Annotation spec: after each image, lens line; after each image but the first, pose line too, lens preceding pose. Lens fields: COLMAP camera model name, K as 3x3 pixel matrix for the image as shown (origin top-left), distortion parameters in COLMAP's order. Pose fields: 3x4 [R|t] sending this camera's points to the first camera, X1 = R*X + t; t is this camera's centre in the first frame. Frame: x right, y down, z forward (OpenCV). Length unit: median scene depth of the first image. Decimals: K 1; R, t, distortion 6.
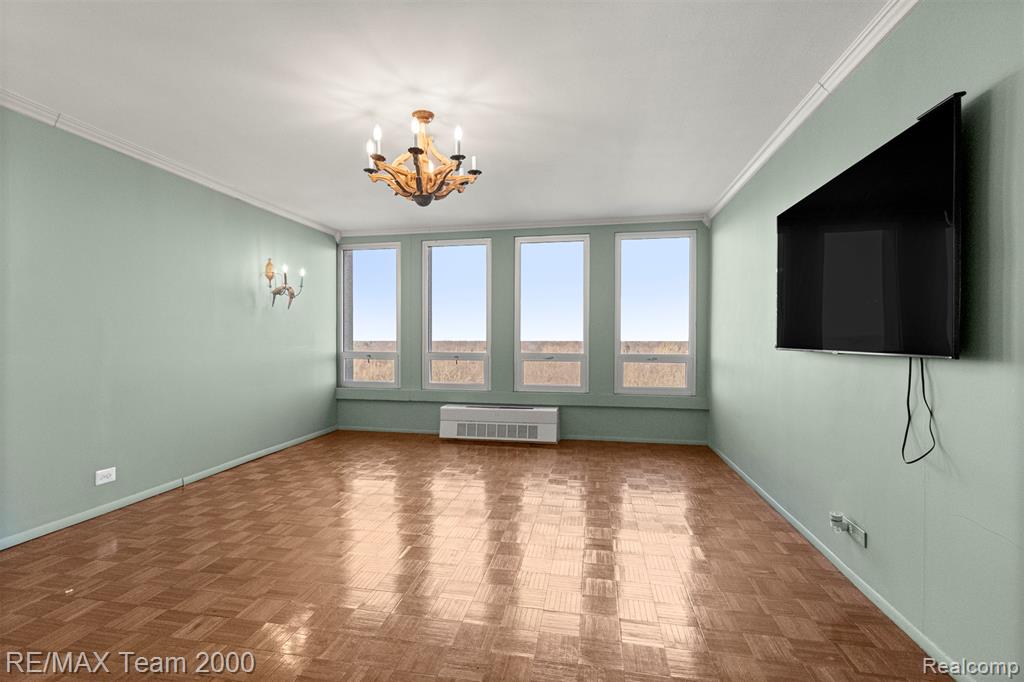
lens RADIAL K [[469.2, 0, 498.9], [0, 469.2, 342.5], [0, 0, 1]] dist [0.003046, -0.000111]
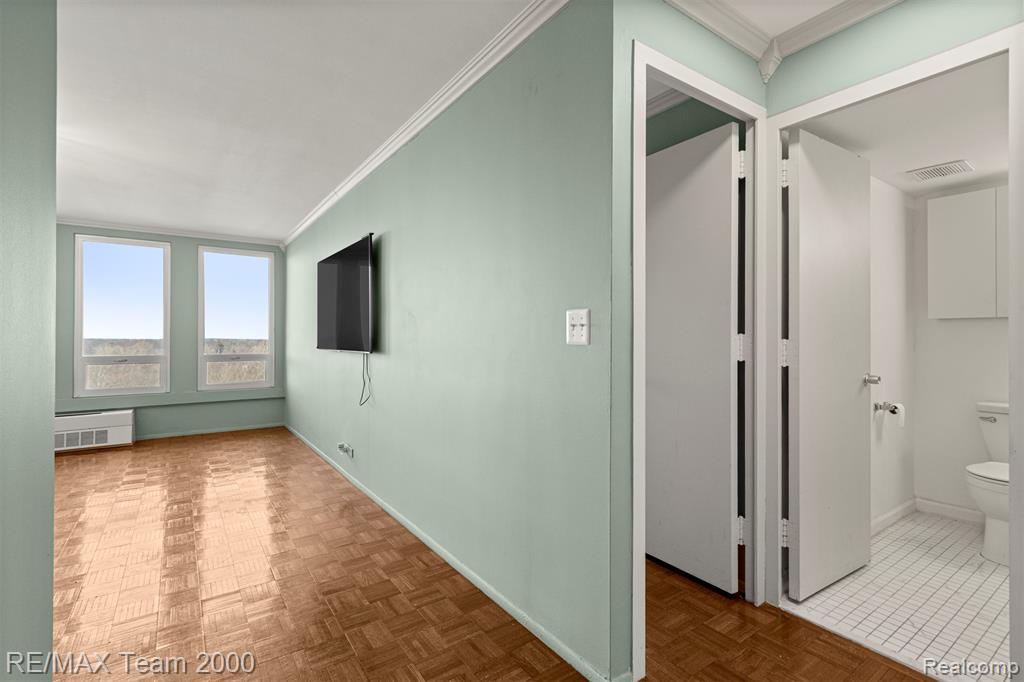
lens RADIAL K [[472.1, 0, 500.5], [0, 472.1, 334.5], [0, 0, 1]] dist [0.003285, -0.000057]
pose [[0.695819, 0.003026, 0.718211, -0.059229], [0.006214, 0.999928, -0.010233, -0.008027], [-0.718190, 0.011583, 0.695750, -0.295775]]
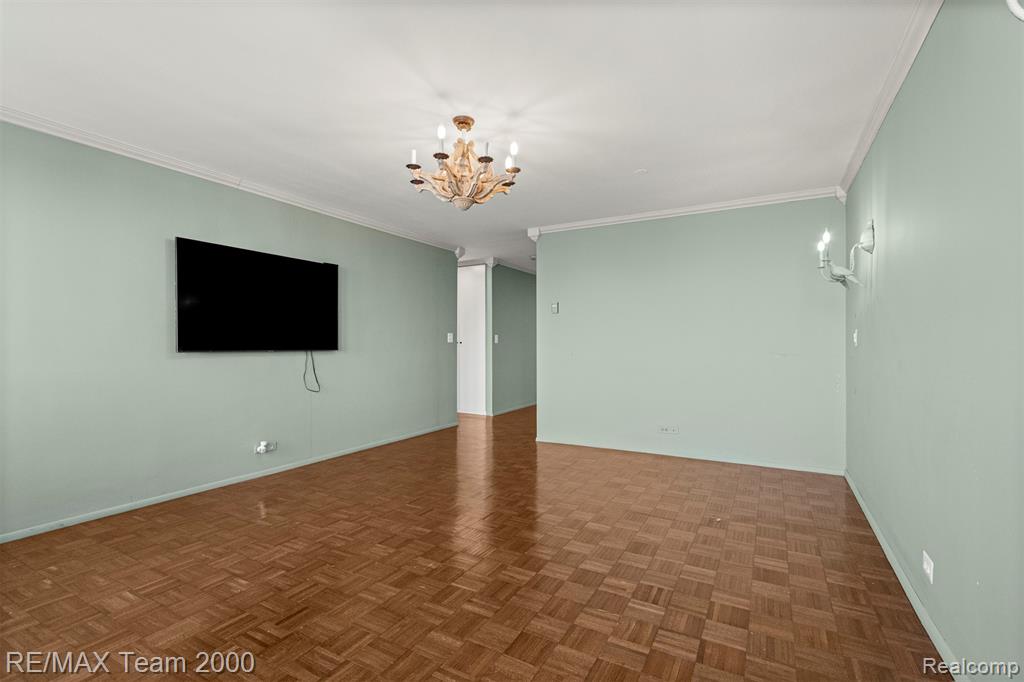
lens RADIAL K [[472.5, 0, 505.2], [0, 472.5, 345.3], [0, 0, 1]] dist [0.000719, -0.000659]
pose [[-0.950528, -0.001161, 0.310637, -0.314281], [0.001064, 0.999975, 0.006994, -0.004700], [-0.310637, 0.006978, -0.950503, 1.087307]]
